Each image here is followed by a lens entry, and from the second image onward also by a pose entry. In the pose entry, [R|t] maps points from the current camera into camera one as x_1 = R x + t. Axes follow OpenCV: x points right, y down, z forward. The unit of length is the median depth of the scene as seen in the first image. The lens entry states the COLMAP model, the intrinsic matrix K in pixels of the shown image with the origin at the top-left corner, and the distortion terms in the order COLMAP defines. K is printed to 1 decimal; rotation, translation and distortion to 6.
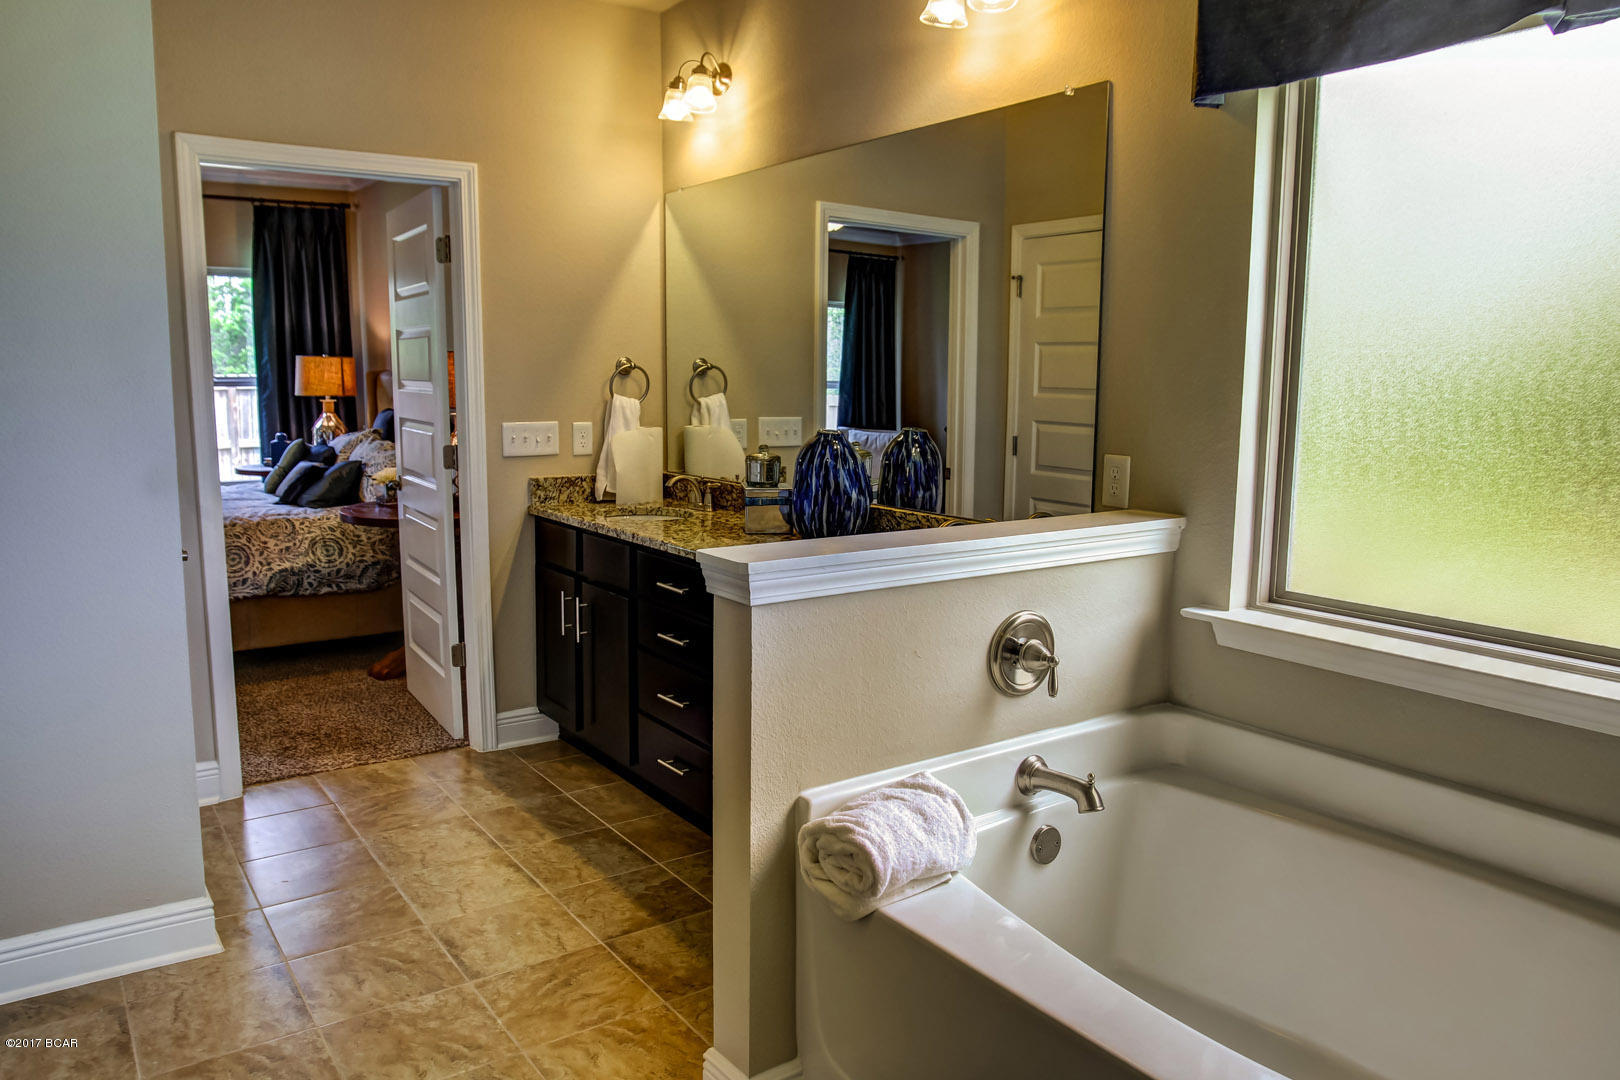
lens RADIAL K [[1117.5, 0, 718.2], [0, 1117.5, 546.3], [0, 0, 1]] dist [-0.049079, 0.056611]
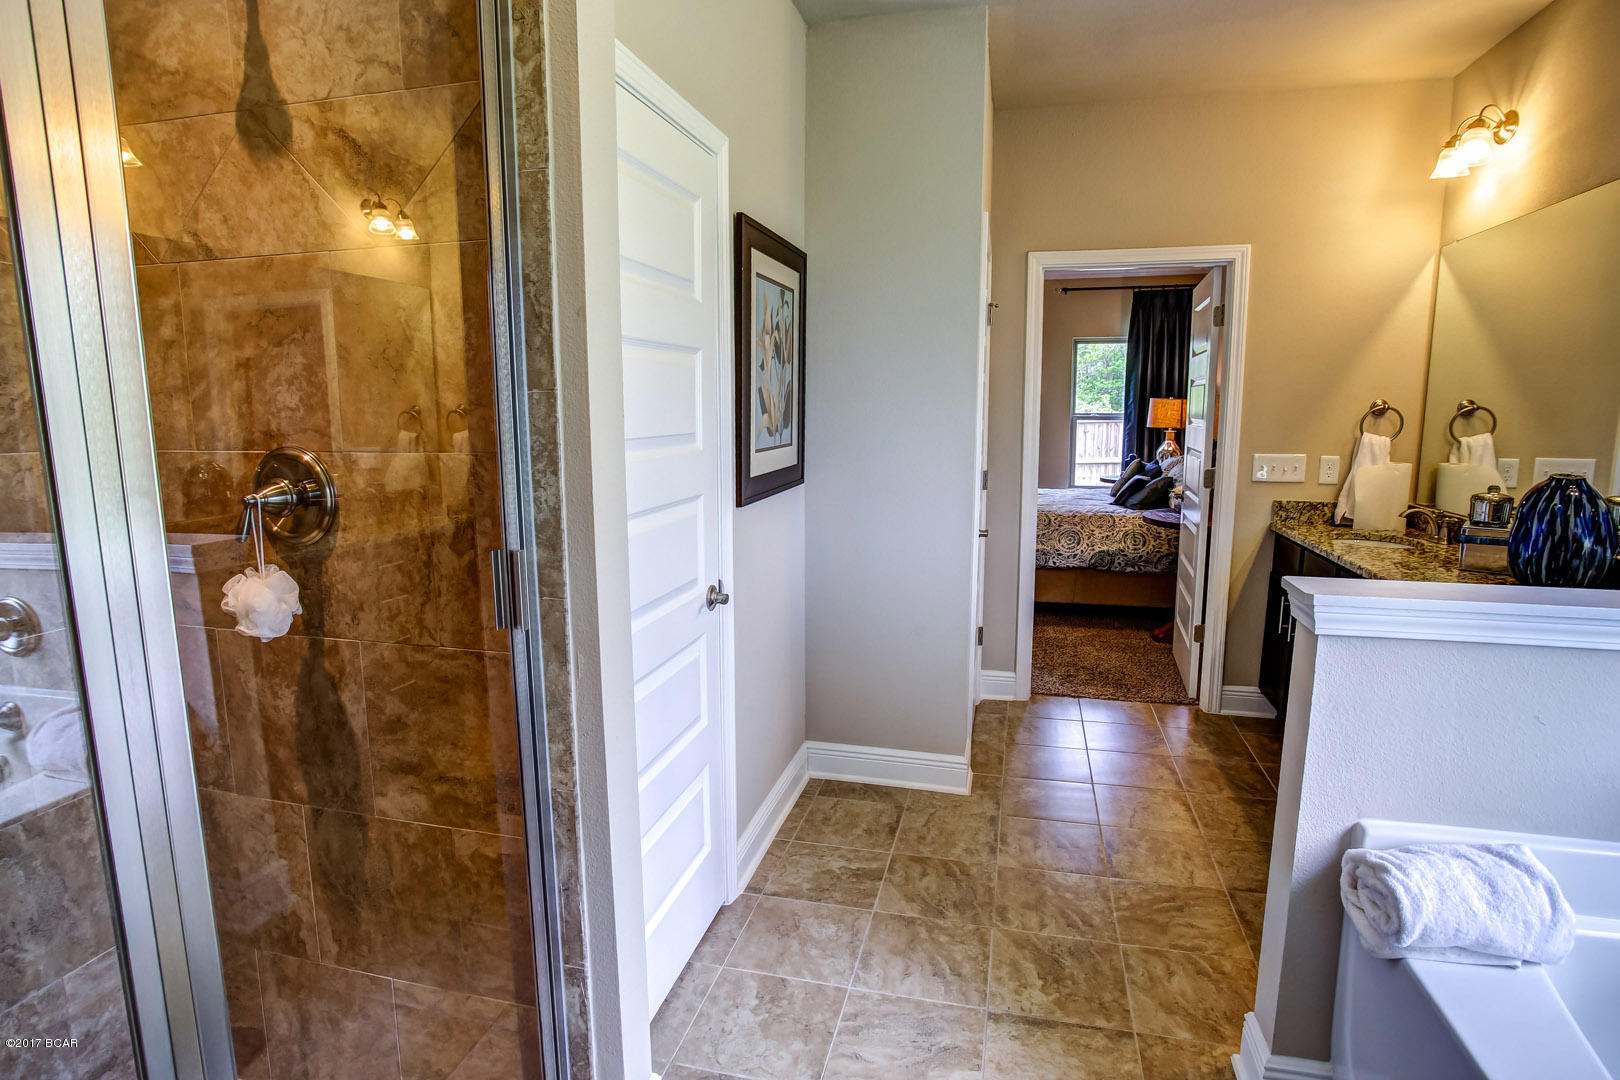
lens RADIAL K [[795.1, 0, 810.0], [0, 795.1, 540.0], [0, 0, 1]] dist [-0.054392, 0.024098]
pose [[0.696457, 0.110577, -0.709028, 0.097485], [-0.104098, 0.993173, 0.052638, -0.011700], [0.710008, 0.037148, 0.703213, 0.053687]]
